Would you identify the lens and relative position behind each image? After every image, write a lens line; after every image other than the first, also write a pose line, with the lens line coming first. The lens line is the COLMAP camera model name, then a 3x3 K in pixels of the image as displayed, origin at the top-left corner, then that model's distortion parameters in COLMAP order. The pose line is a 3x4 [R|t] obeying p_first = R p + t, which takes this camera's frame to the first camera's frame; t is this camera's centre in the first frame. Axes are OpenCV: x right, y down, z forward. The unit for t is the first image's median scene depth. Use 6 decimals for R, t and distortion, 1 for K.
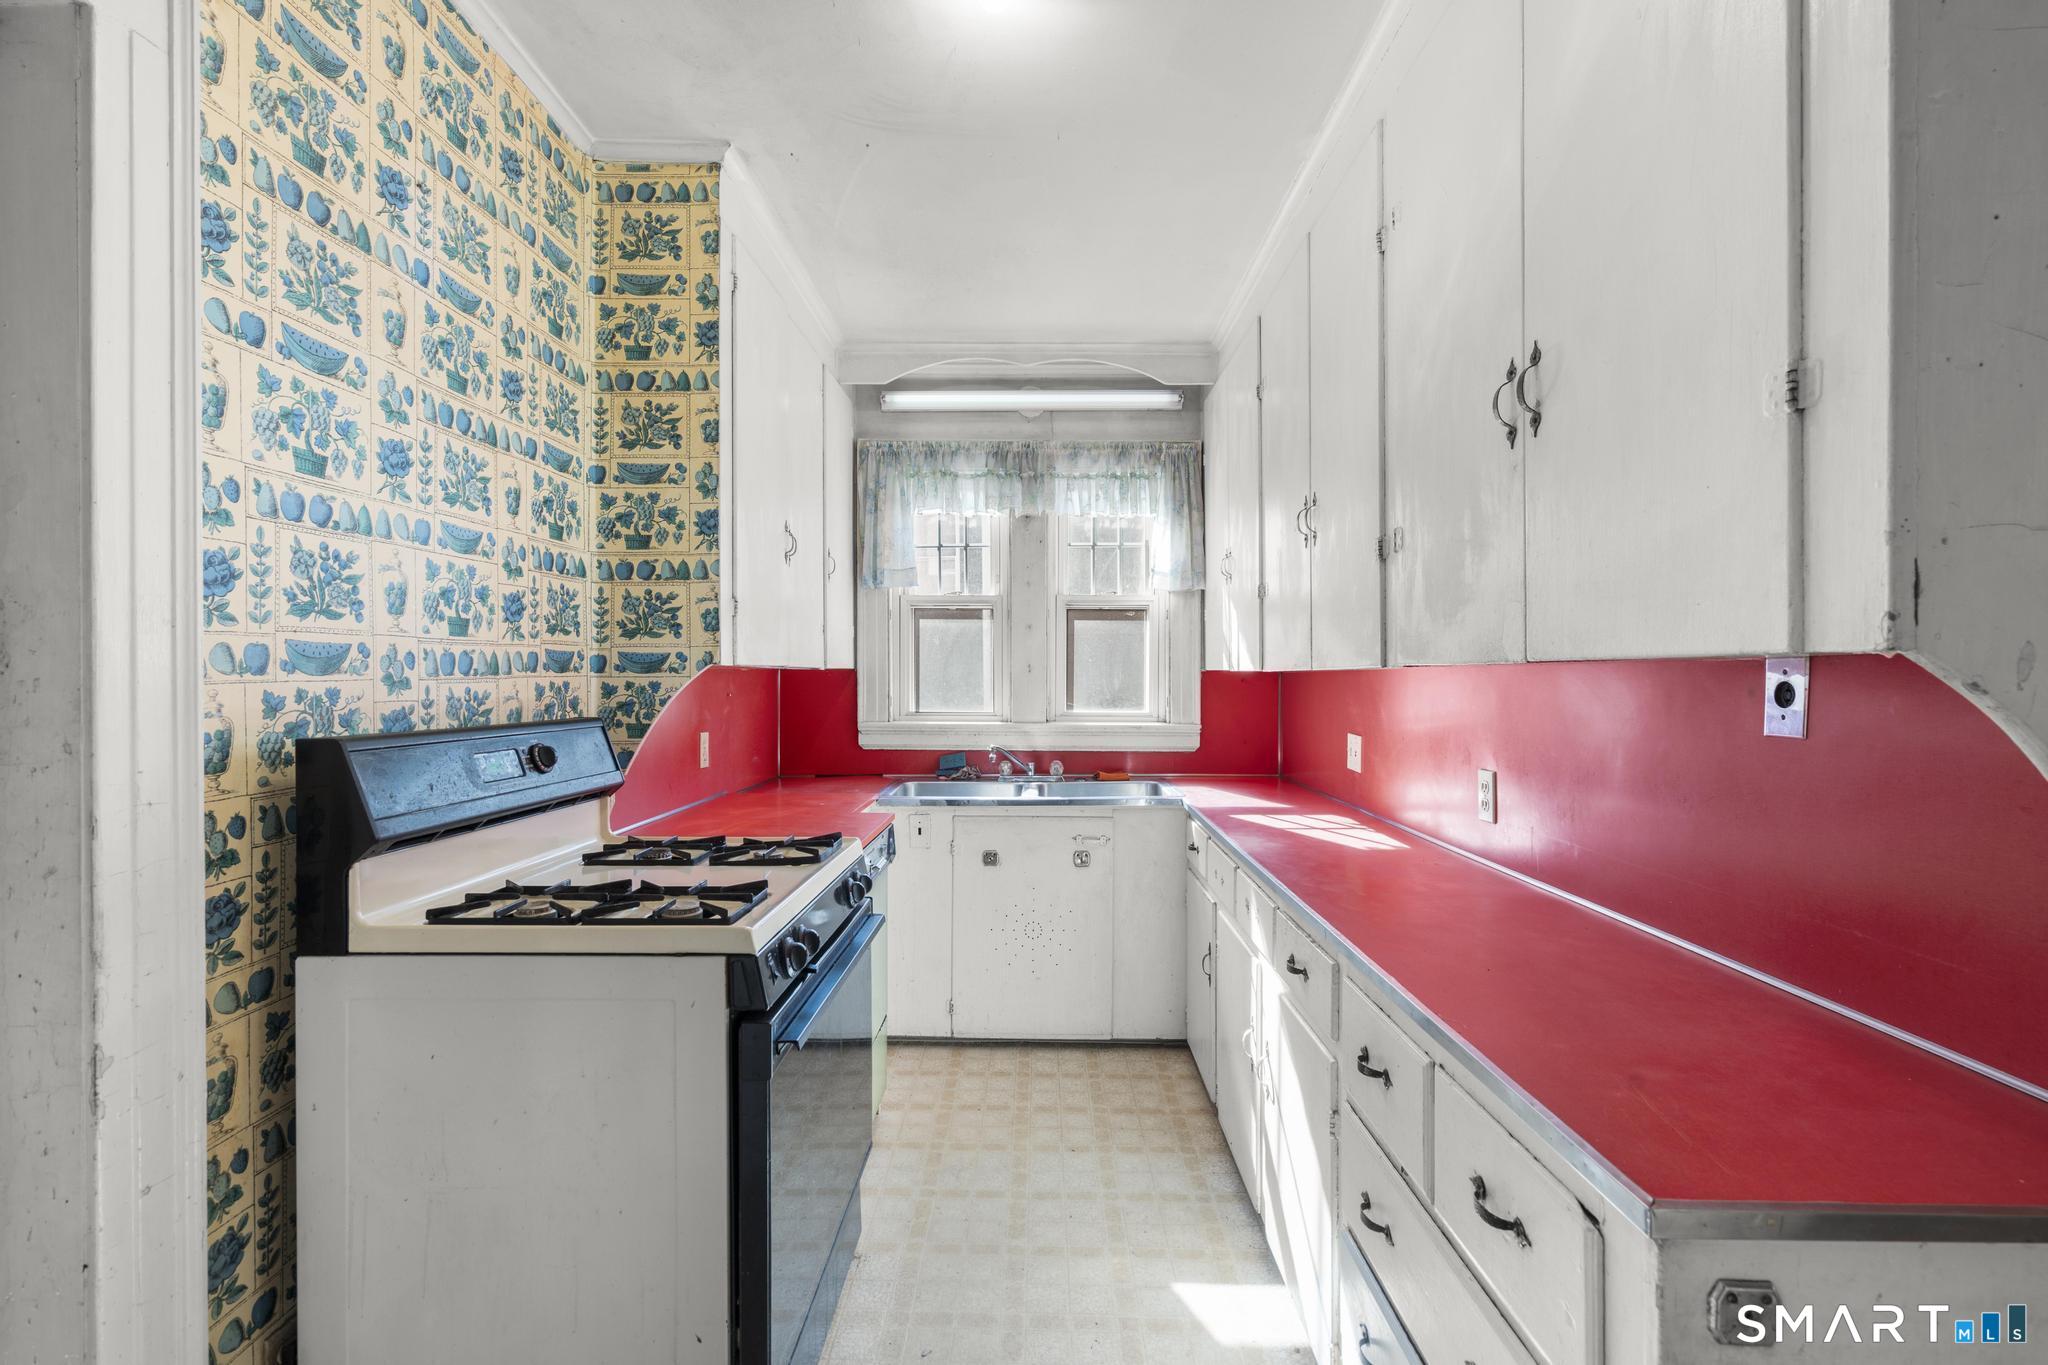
lens RADIAL K [[919.4, 0, 1030.1], [0, 919.4, 683.9], [0, 0, 1]] dist [-0.010681, 0.006055]
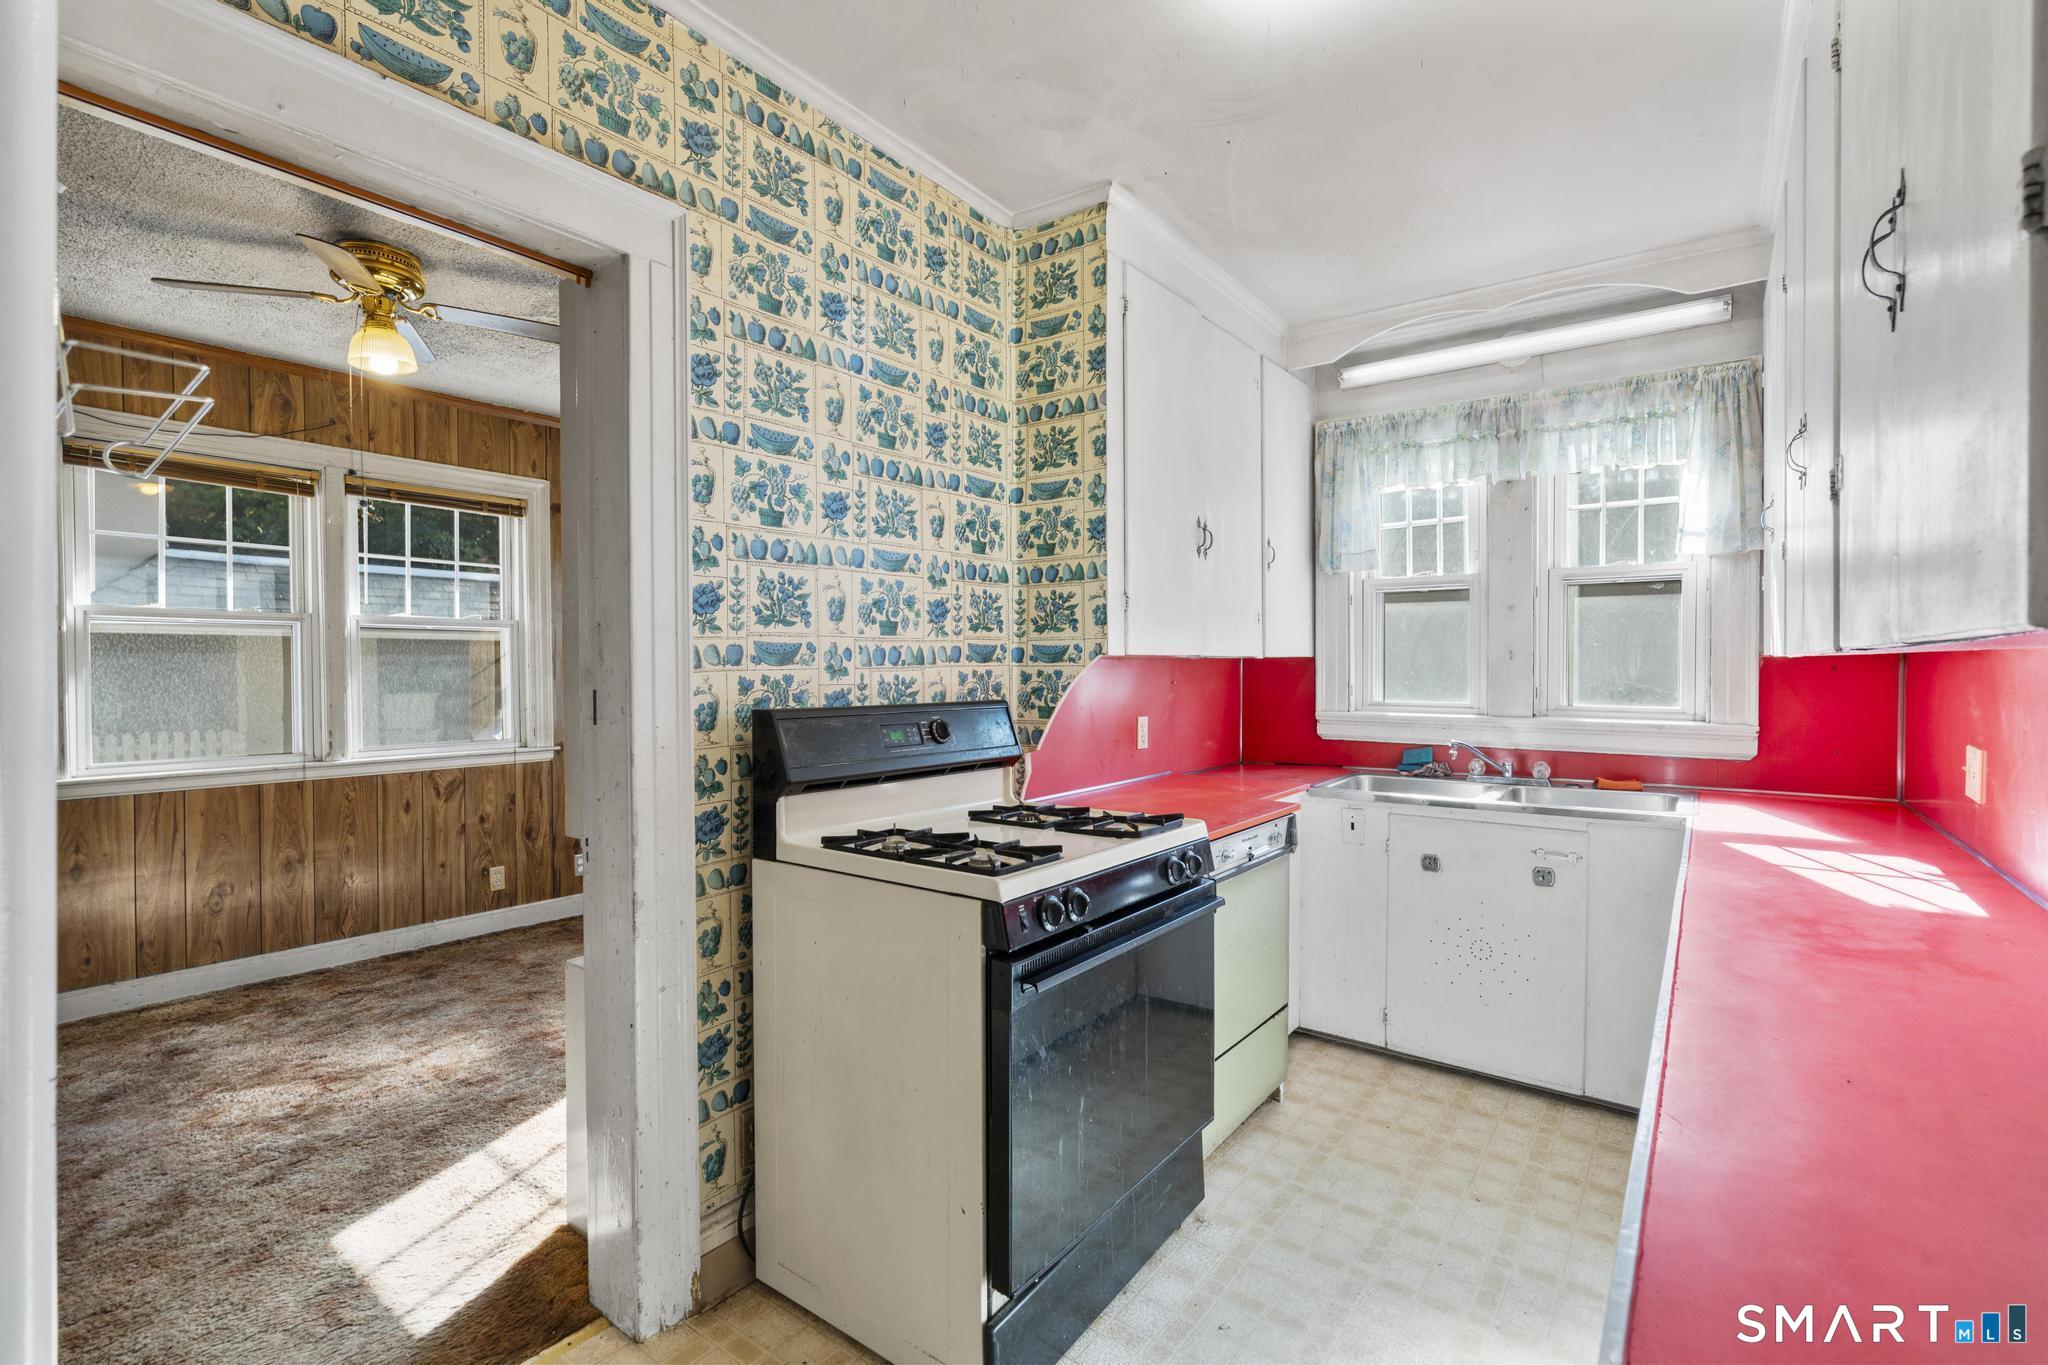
lens RADIAL K [[919.4, 0, 1030.1], [0, 919.4, 683.9], [0, 0, 1]] dist [-0.010681, 0.006055]
pose [[0.811709, 0.009260, -0.583989, 0.244314], [-0.001711, 0.999908, 0.013476, -0.000594], [0.584060, -0.009939, 0.811650, 0.041679]]
